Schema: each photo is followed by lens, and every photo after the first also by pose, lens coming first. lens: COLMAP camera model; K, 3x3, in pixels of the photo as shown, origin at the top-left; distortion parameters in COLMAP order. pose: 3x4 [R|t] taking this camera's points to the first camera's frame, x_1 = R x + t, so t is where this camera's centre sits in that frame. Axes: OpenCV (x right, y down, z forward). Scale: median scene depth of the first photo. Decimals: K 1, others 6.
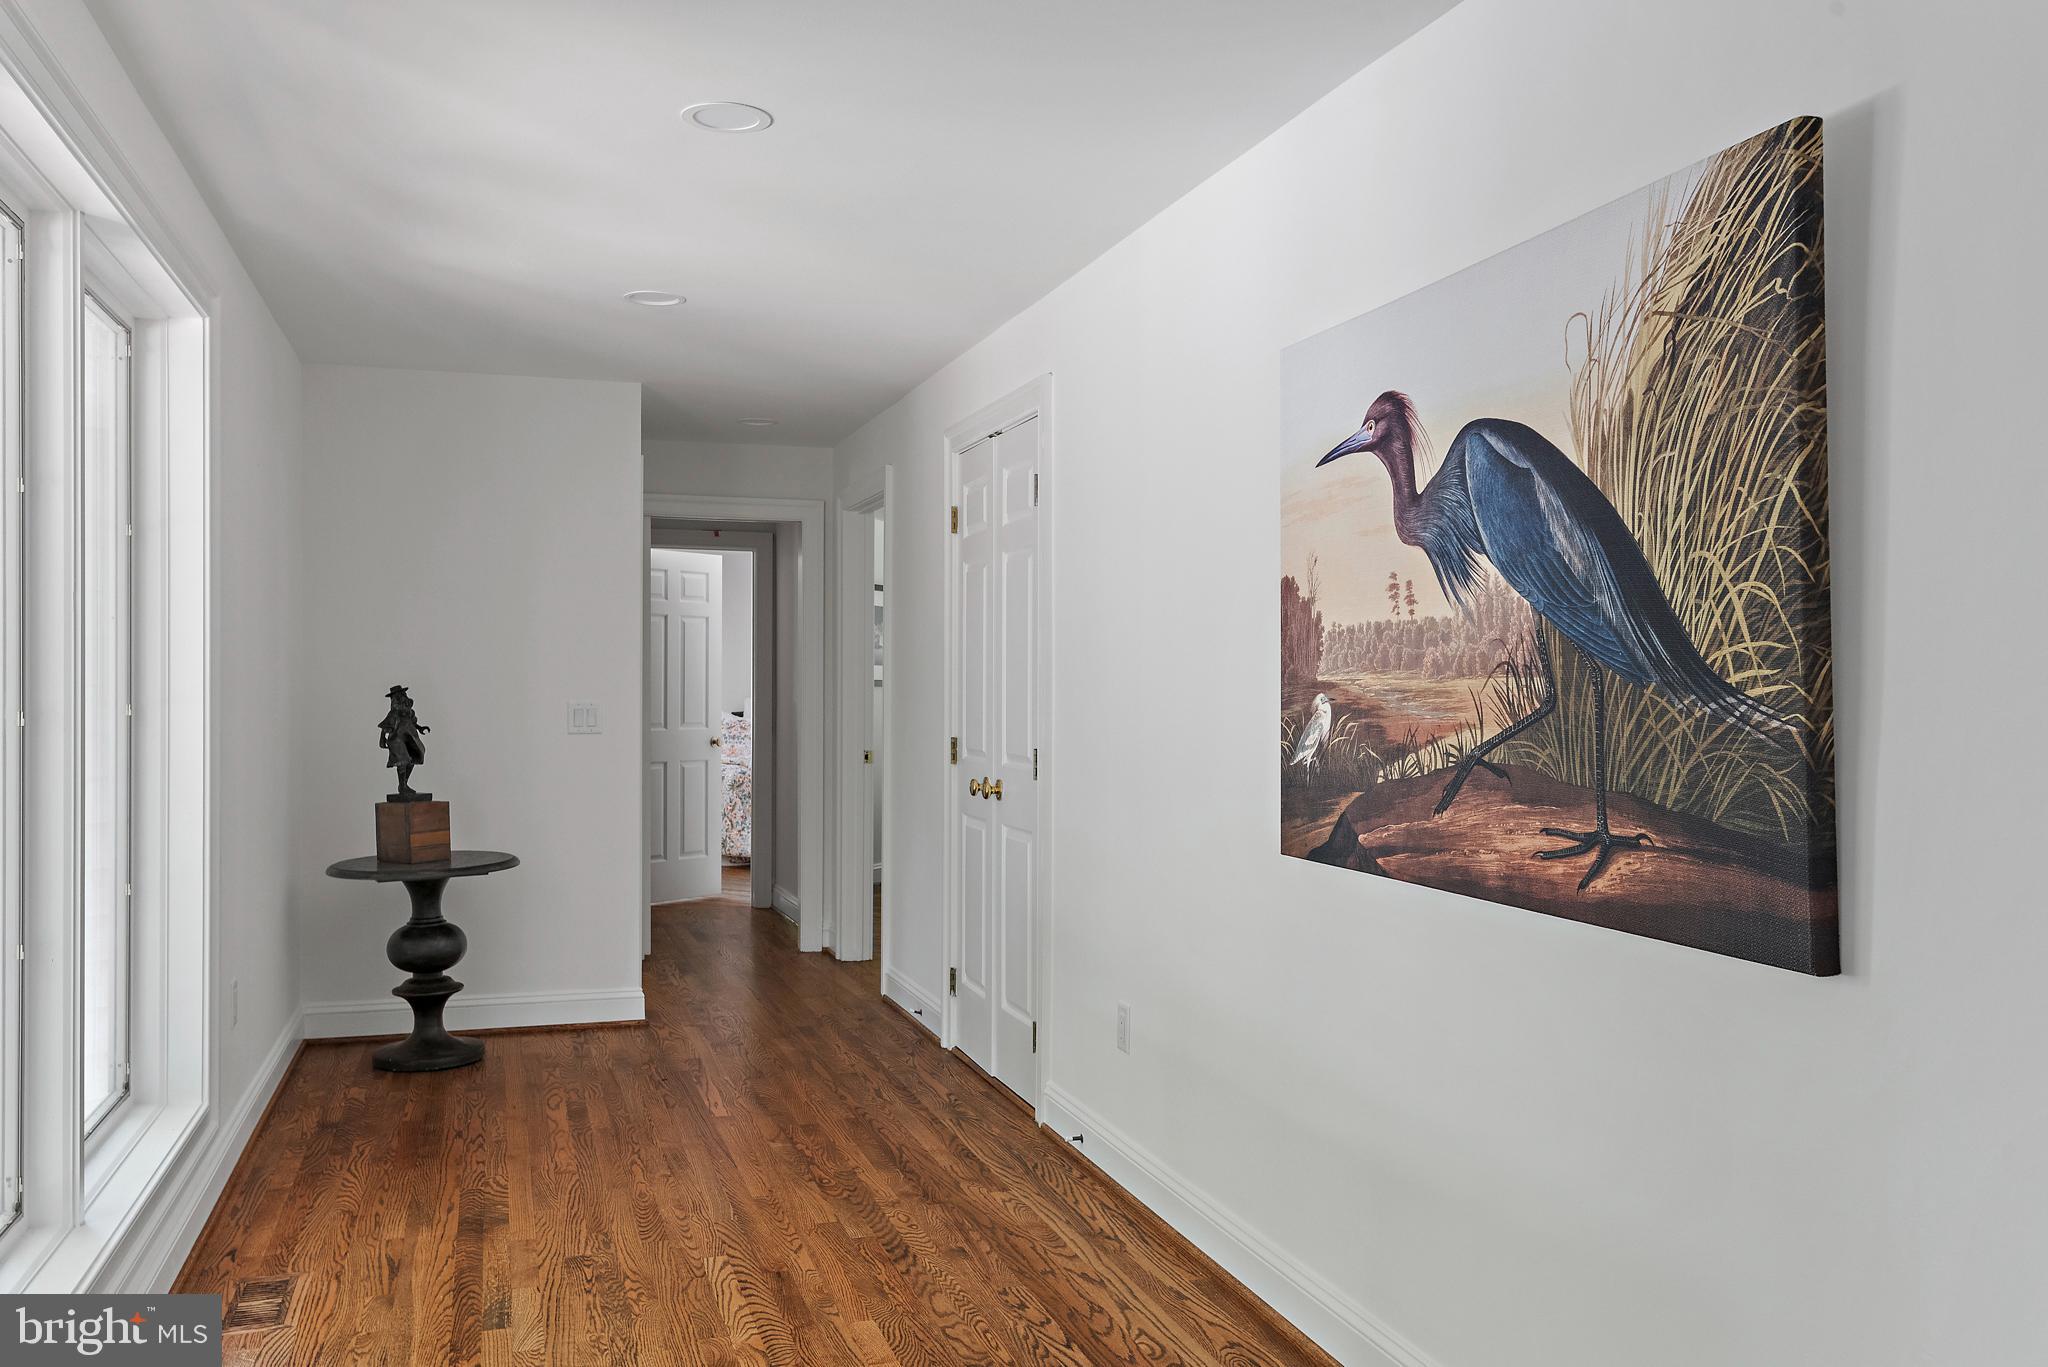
lens RADIAL K [[1730.6, 0, 1024.0], [0, 1730.6, 683.5], [0, 0, 1]] dist [-0.000364, -0.002580]
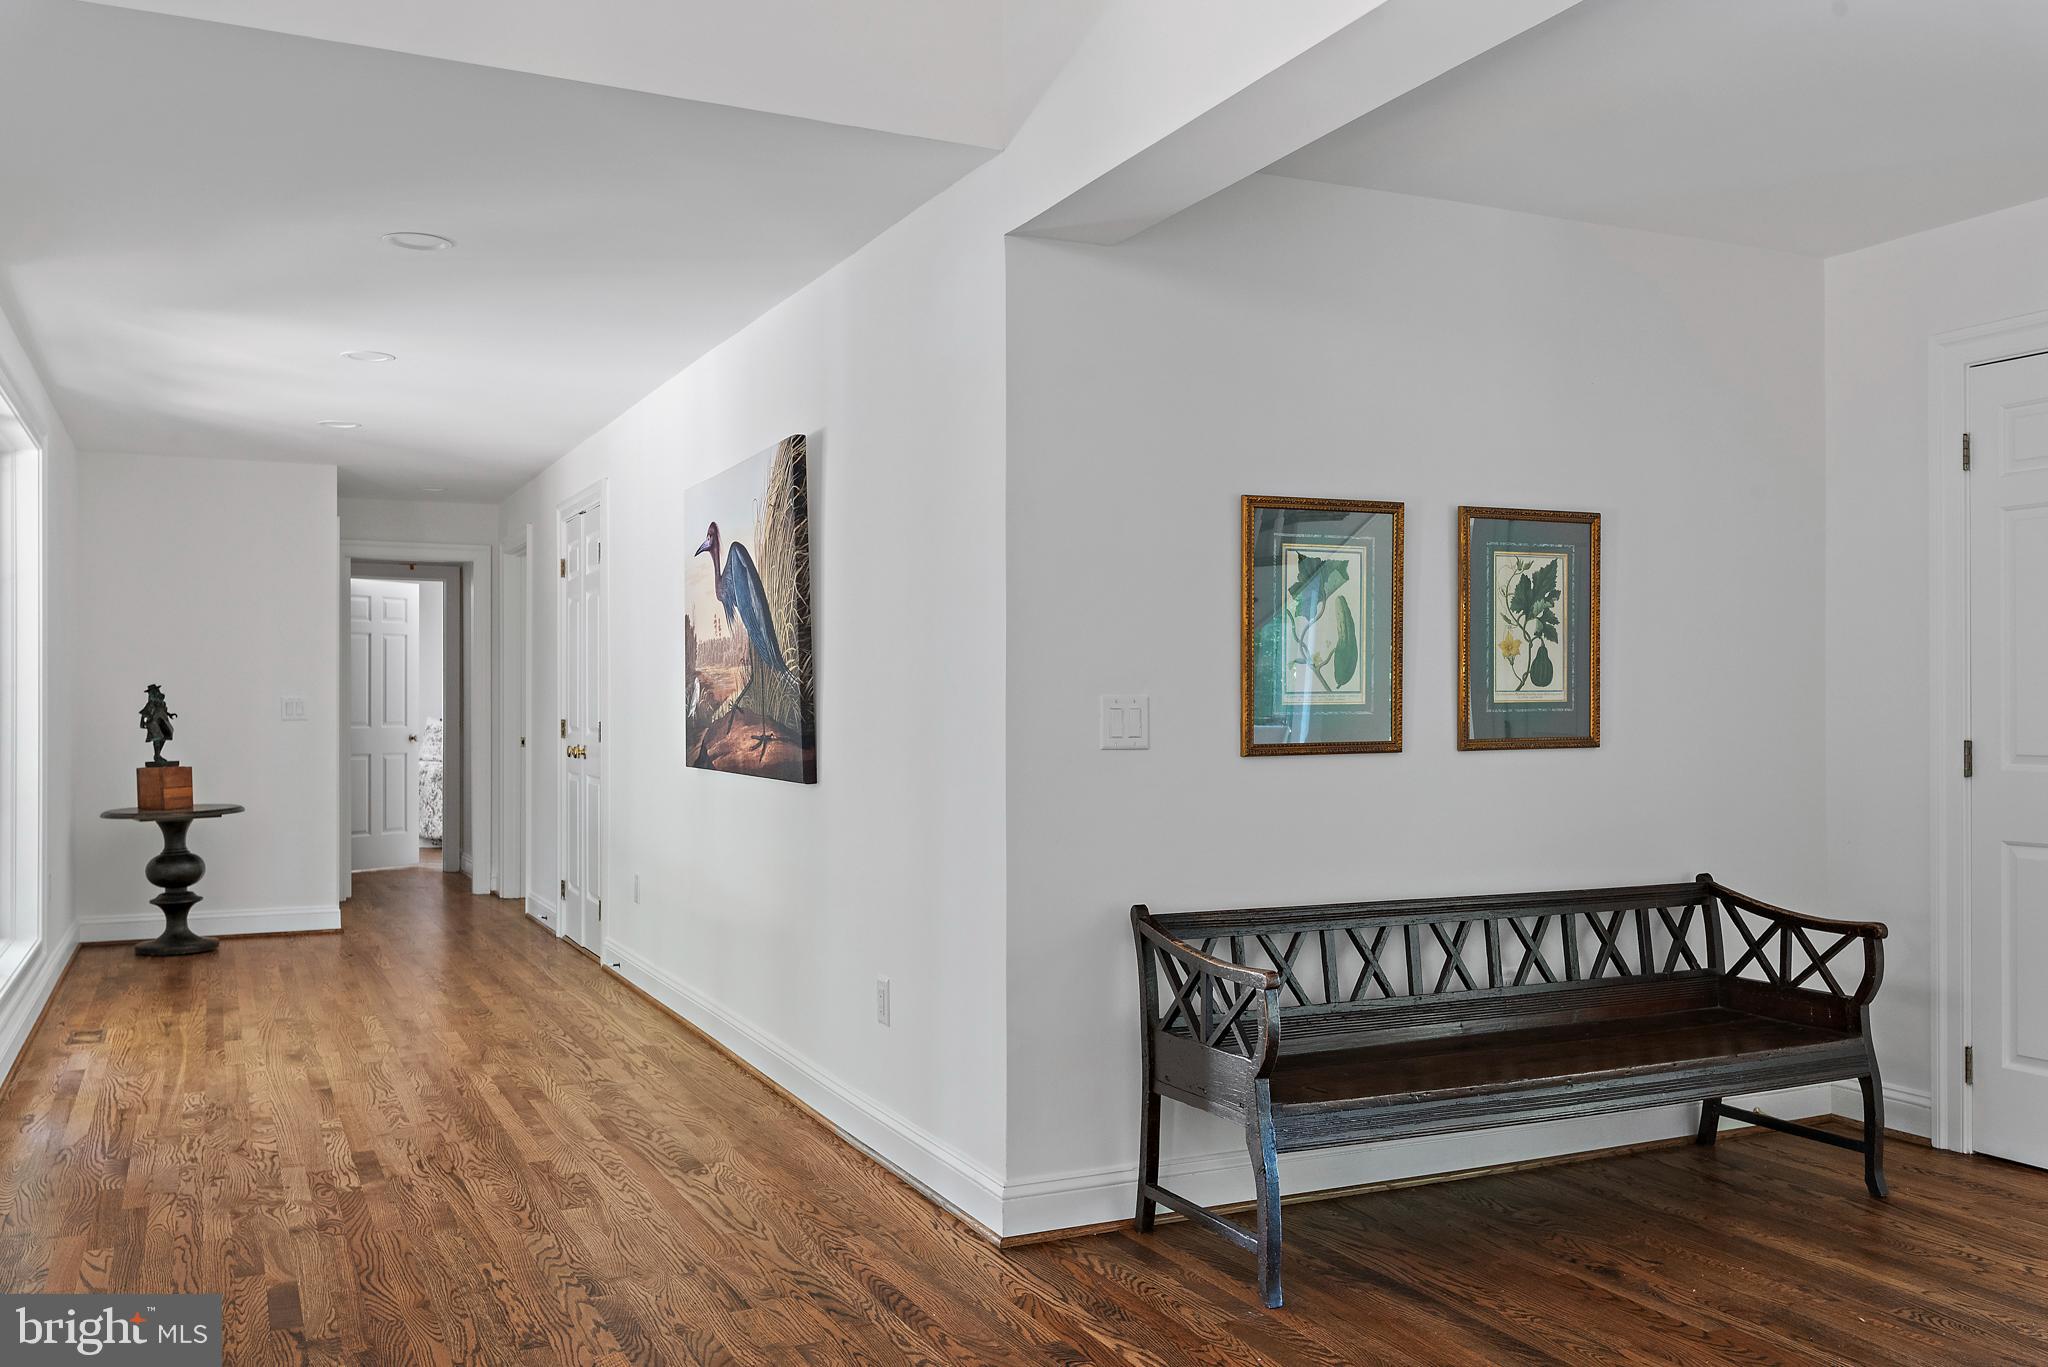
lens RADIAL K [[1730.6, 0, 1024.0], [0, 1730.6, 683.5], [0, 0, 1]] dist [-0.000364, -0.002580]
pose [[0.989954, -0.003602, 0.141343, 0.143155], [0.004945, 0.999946, -0.009154, 0.017371], [-0.141303, 0.009761, 0.989918, -0.503814]]
